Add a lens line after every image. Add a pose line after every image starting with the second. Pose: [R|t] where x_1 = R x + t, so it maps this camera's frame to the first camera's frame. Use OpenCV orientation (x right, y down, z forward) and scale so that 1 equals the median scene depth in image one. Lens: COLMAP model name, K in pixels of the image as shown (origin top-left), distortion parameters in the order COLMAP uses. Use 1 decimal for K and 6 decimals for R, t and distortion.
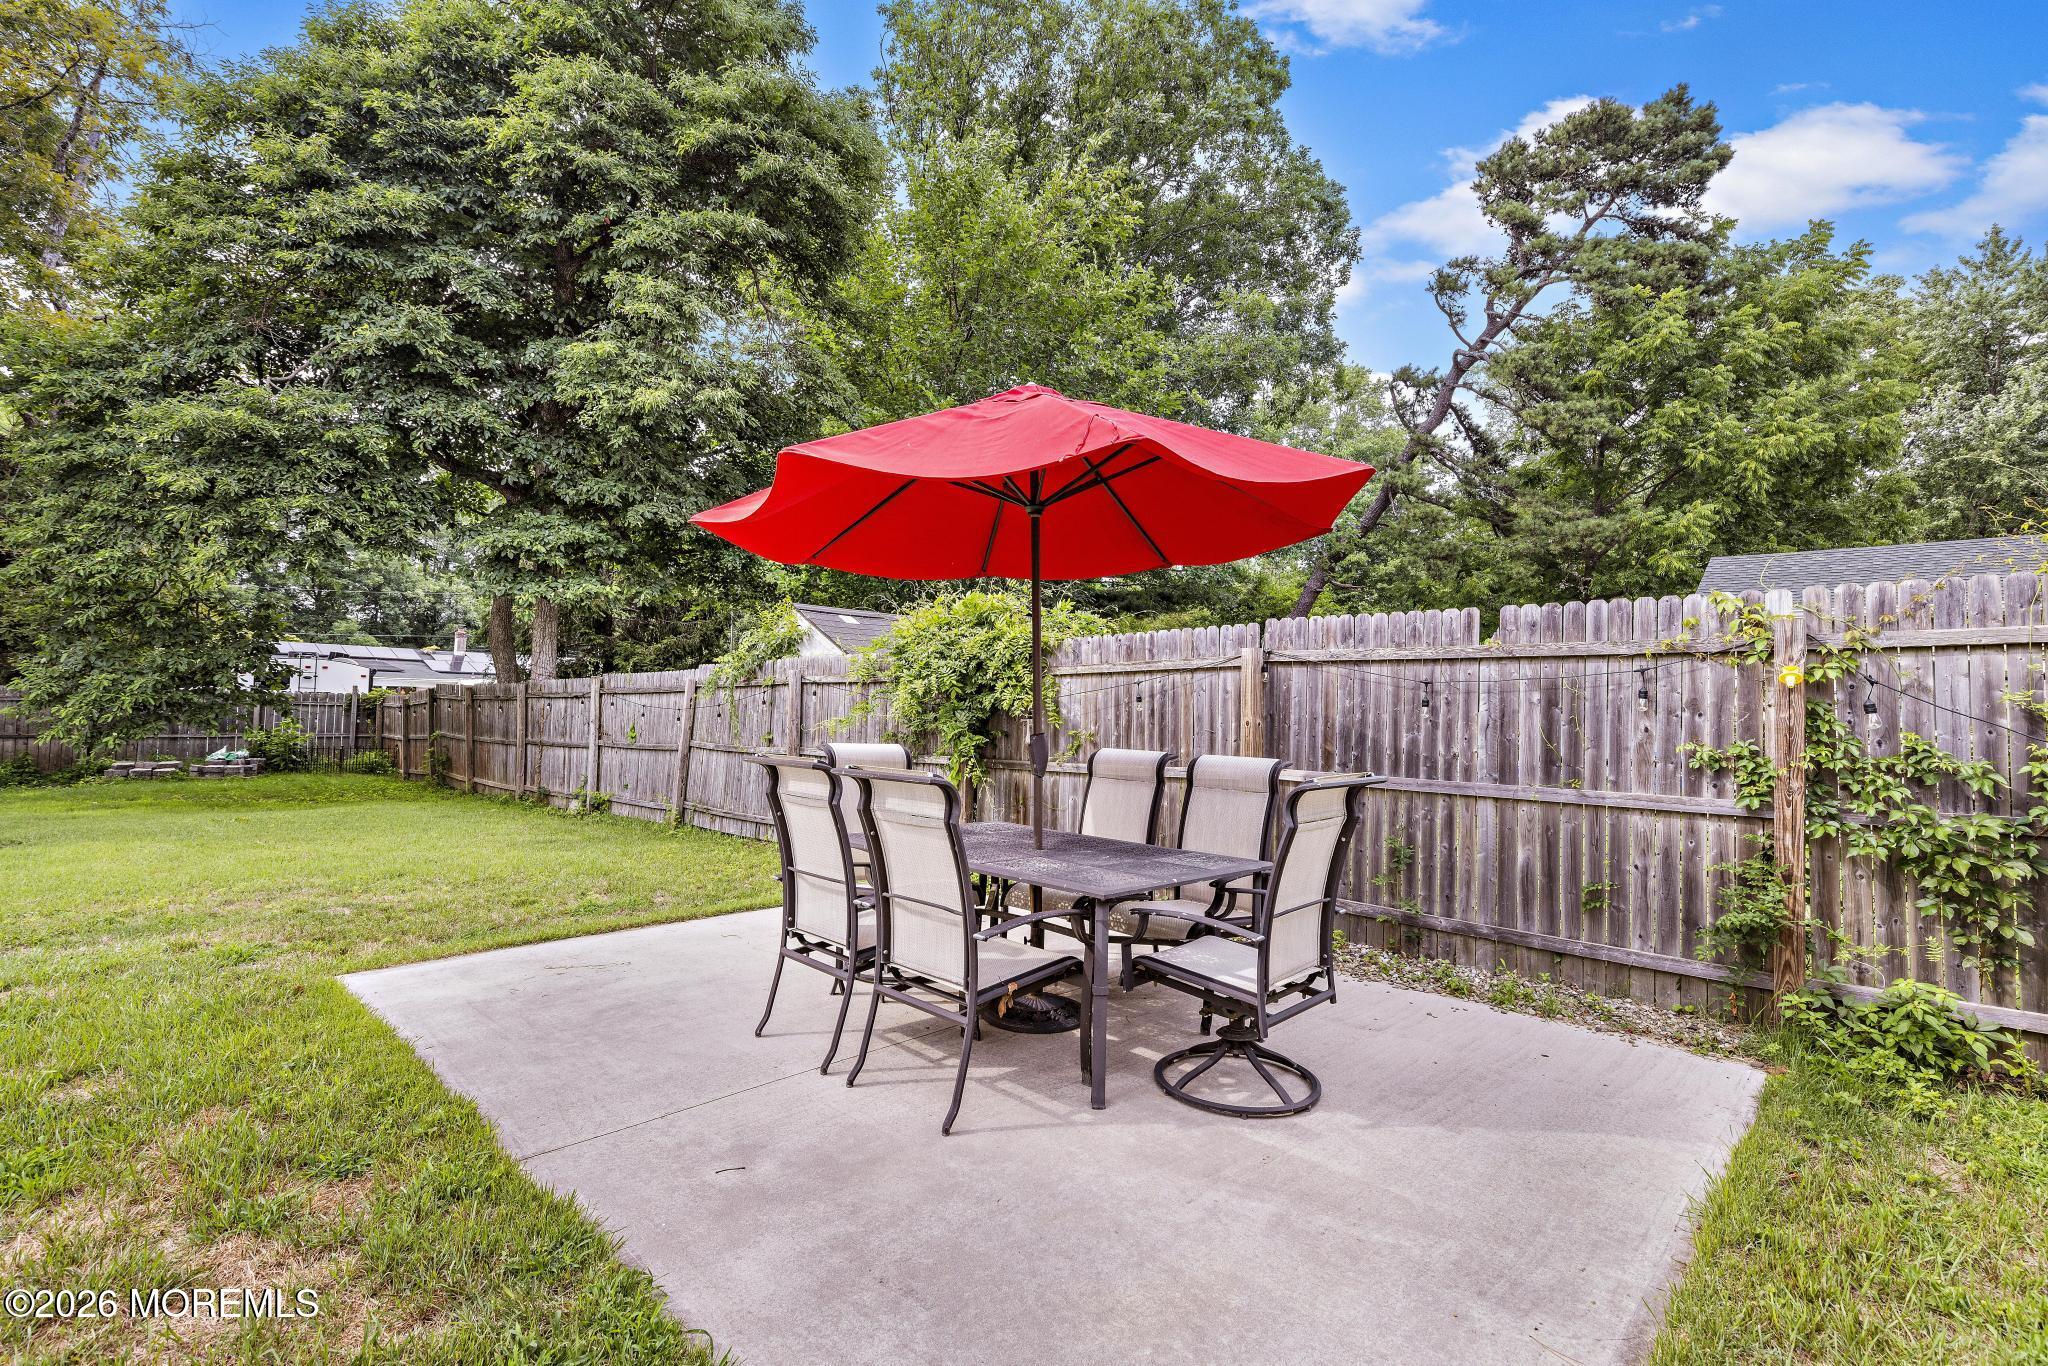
lens RADIAL K [[918.0, 0, 1027.5], [0, 918.0, 678.7], [0, 0, 1]] dist [-0.001921, 0.000132]
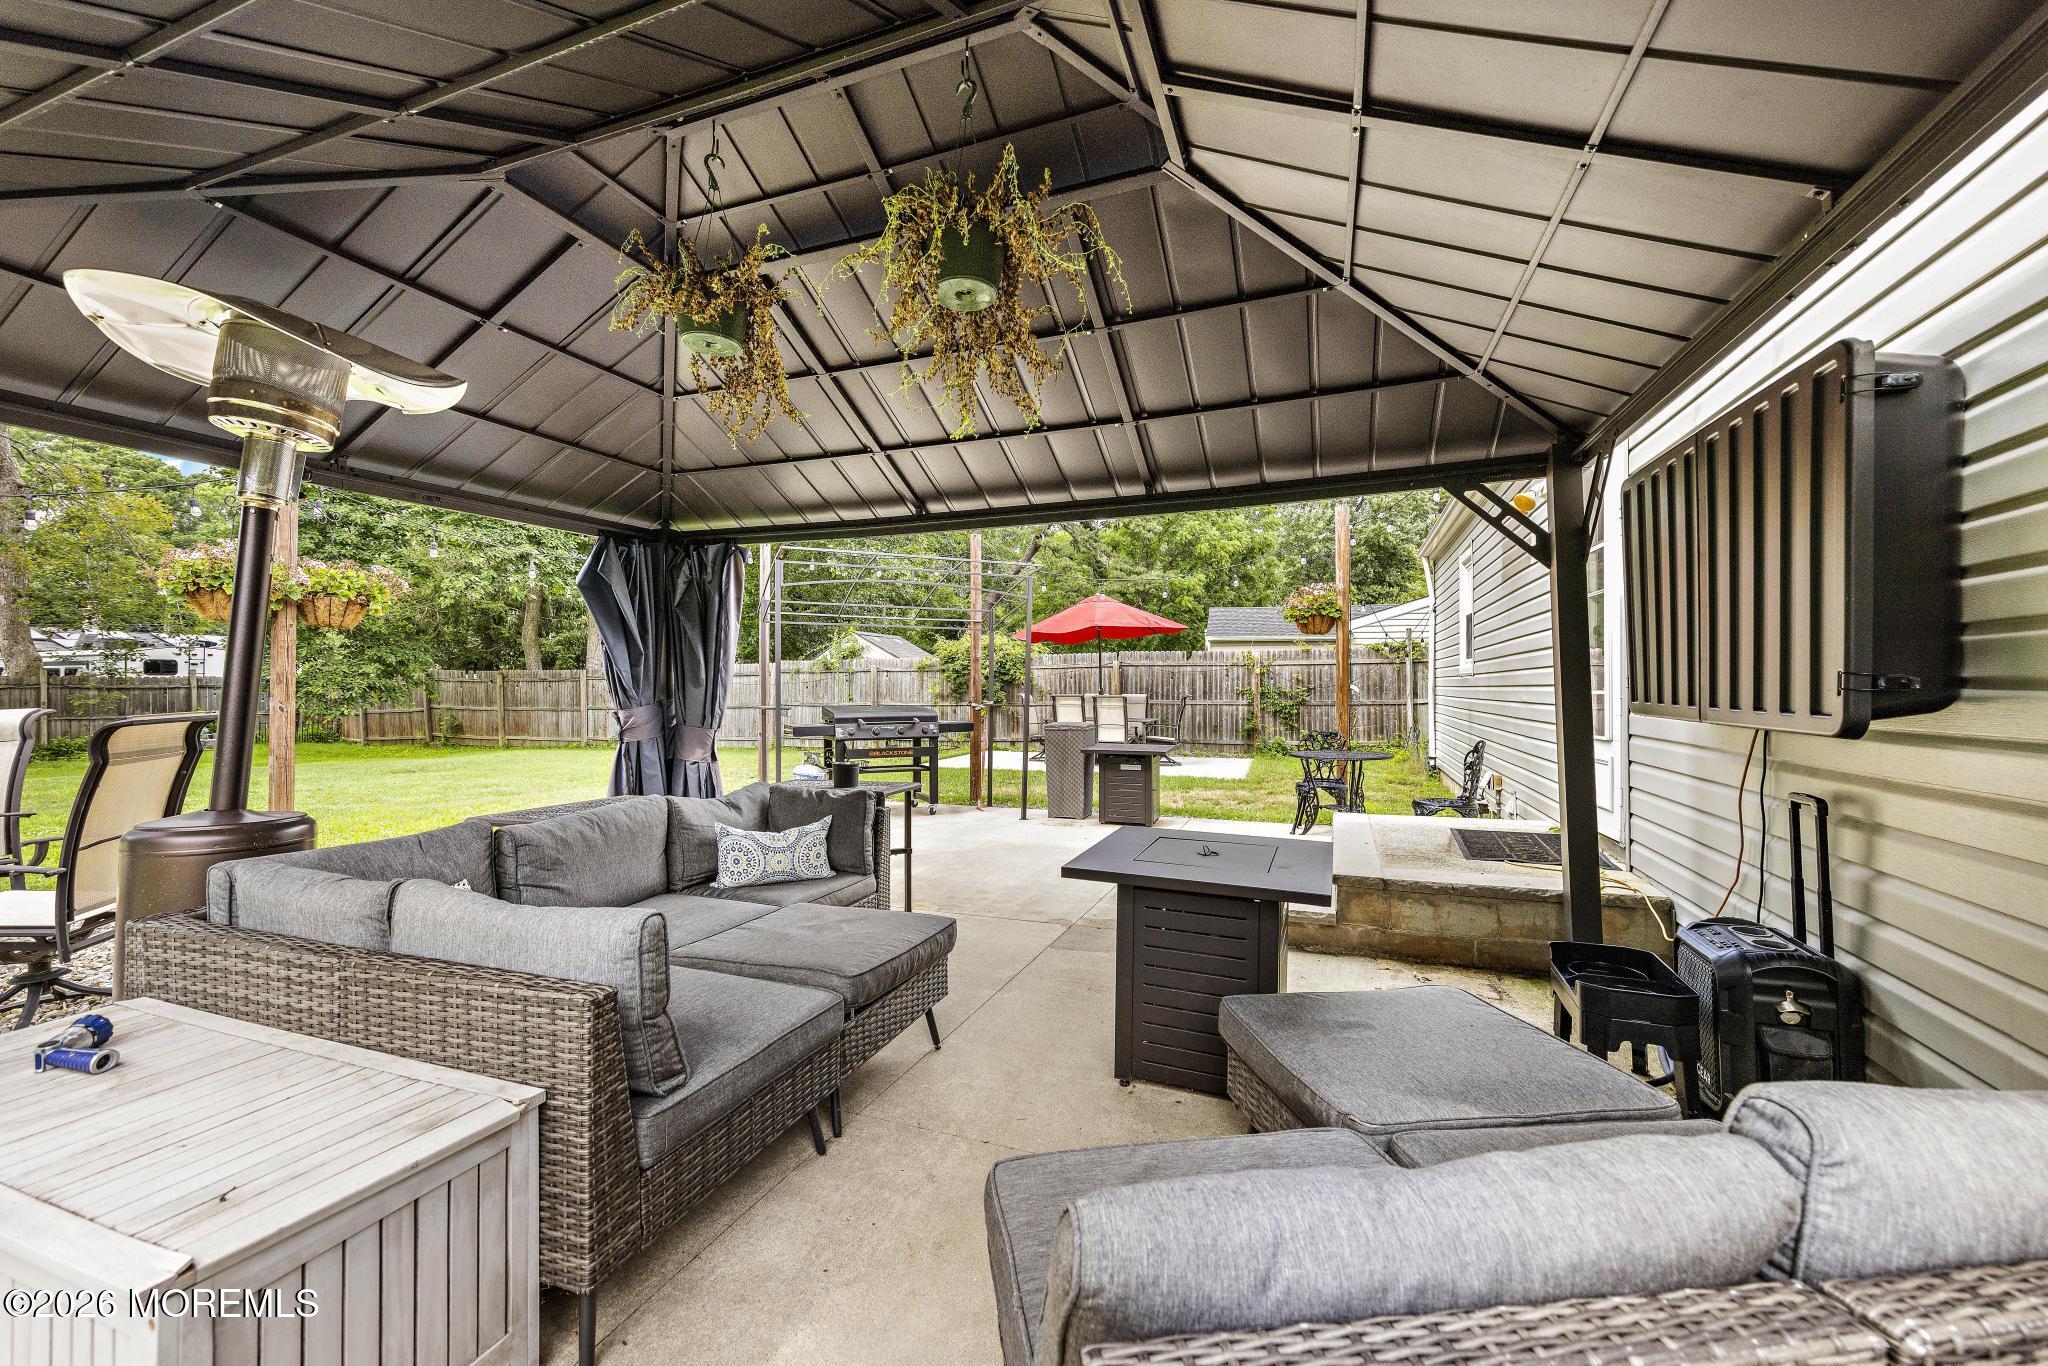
lens RADIAL K [[836.4, 0, 1012.1], [0, 836.4, 681.6], [0, 0, 1]] dist [-0.000118, -0.000001]
pose [[0.900027, -0.015958, 0.435541, -1.577578], [0.000070, 0.999335, 0.036471, -0.080039], [-0.435833, -0.032794, 0.899430, -1.674855]]
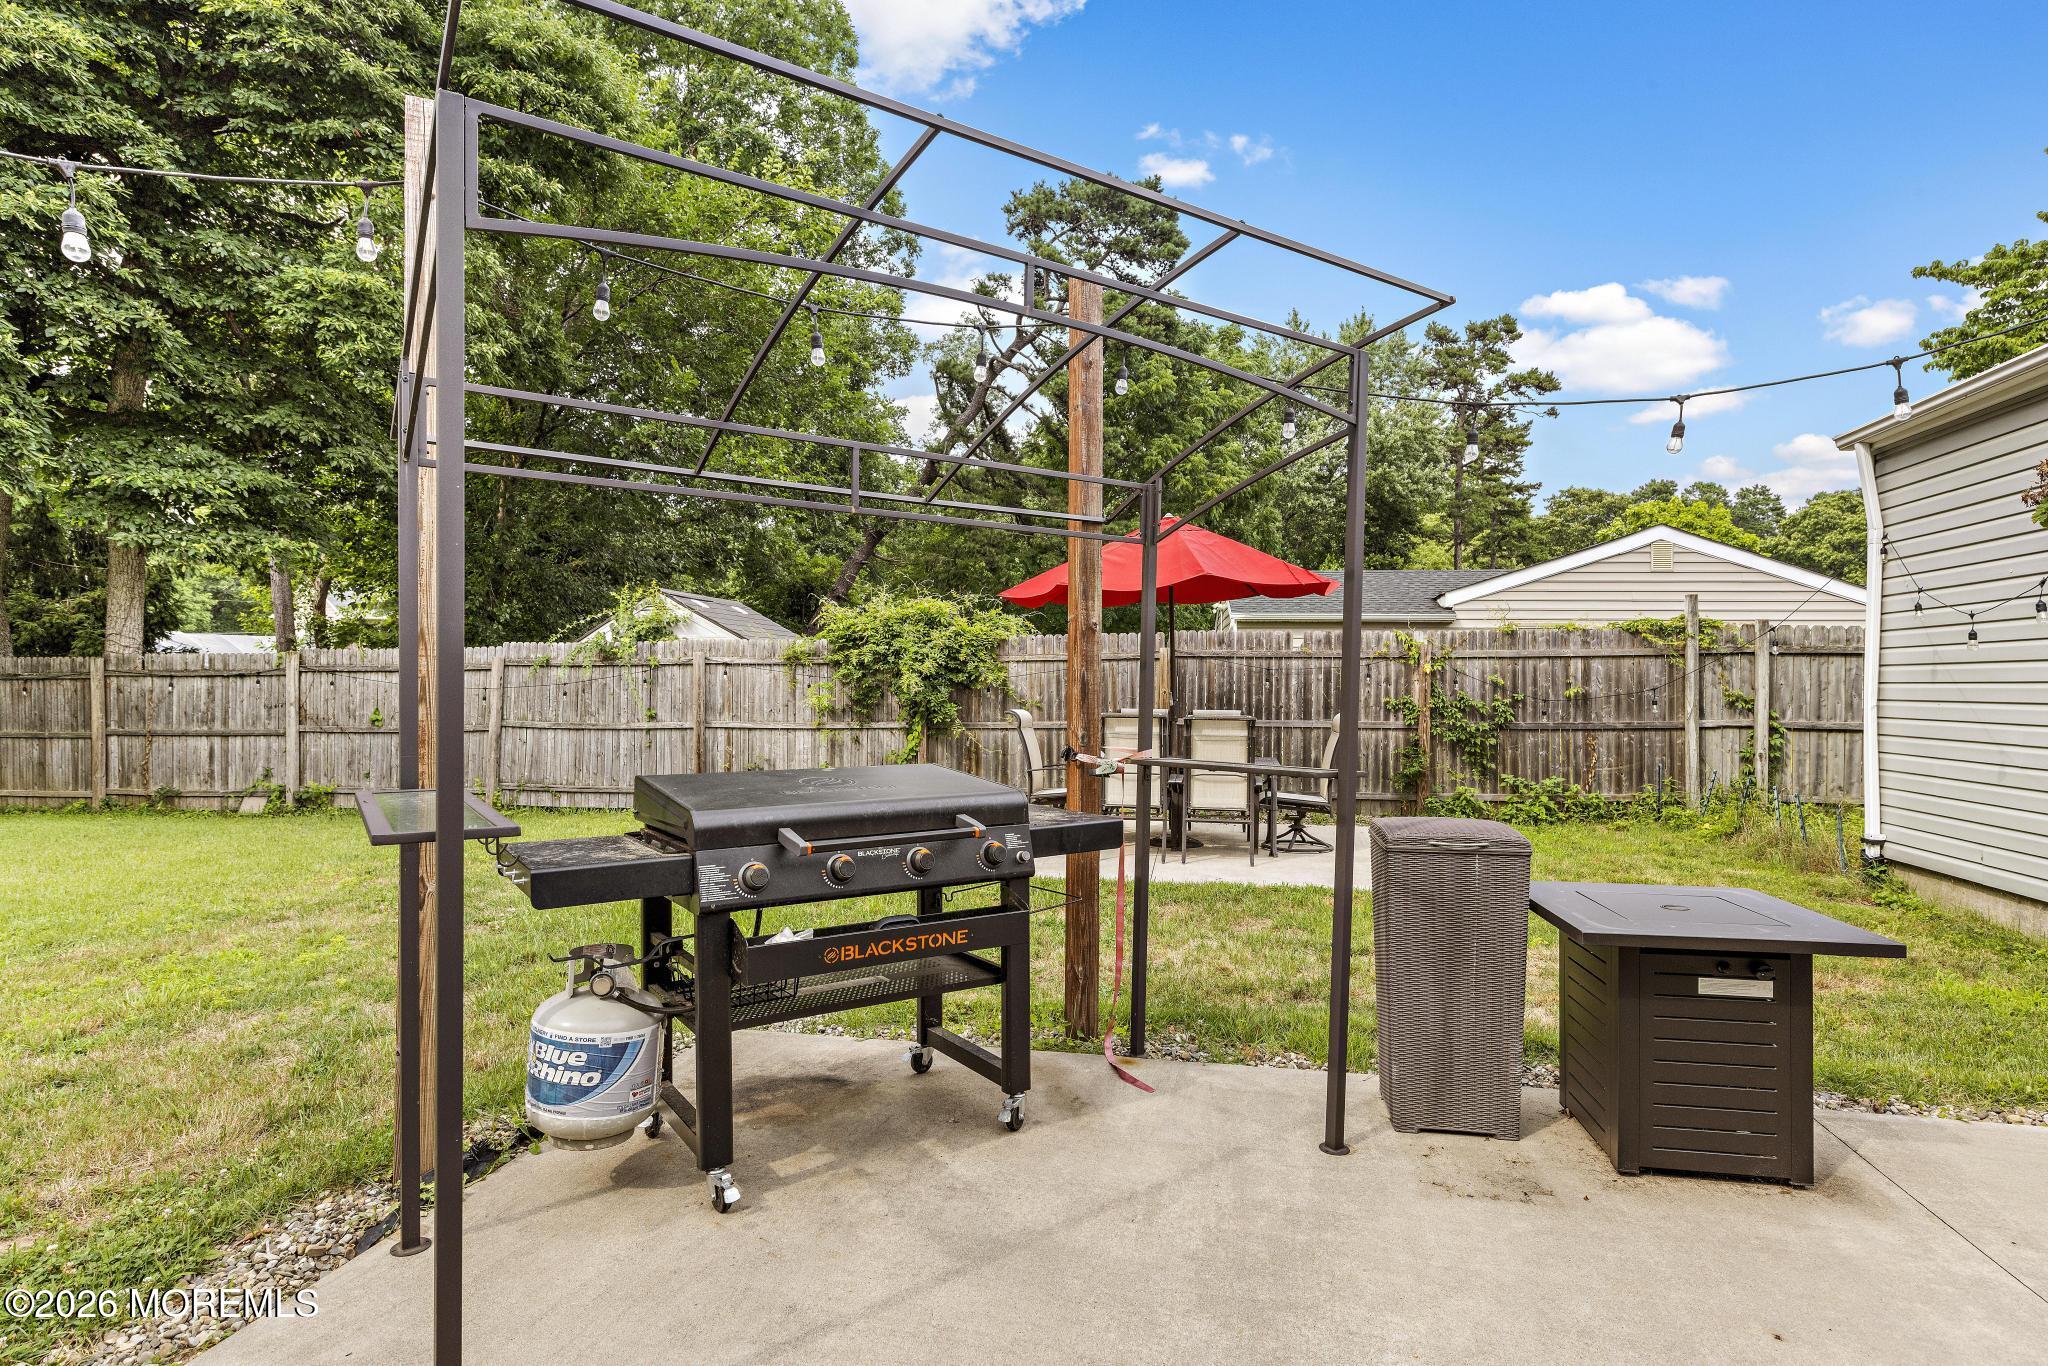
lens RADIAL K [[1081.1, 0, 1026.6], [0, 1081.1, 686.6], [0, 0, 1]] dist [0.002553, 0.001107]
pose [[0.814985, -0.015078, 0.579285, -1.354777], [-0.010562, 0.999109, 0.040865, -0.048934], [-0.579385, -0.039422, 0.814100, -0.571799]]
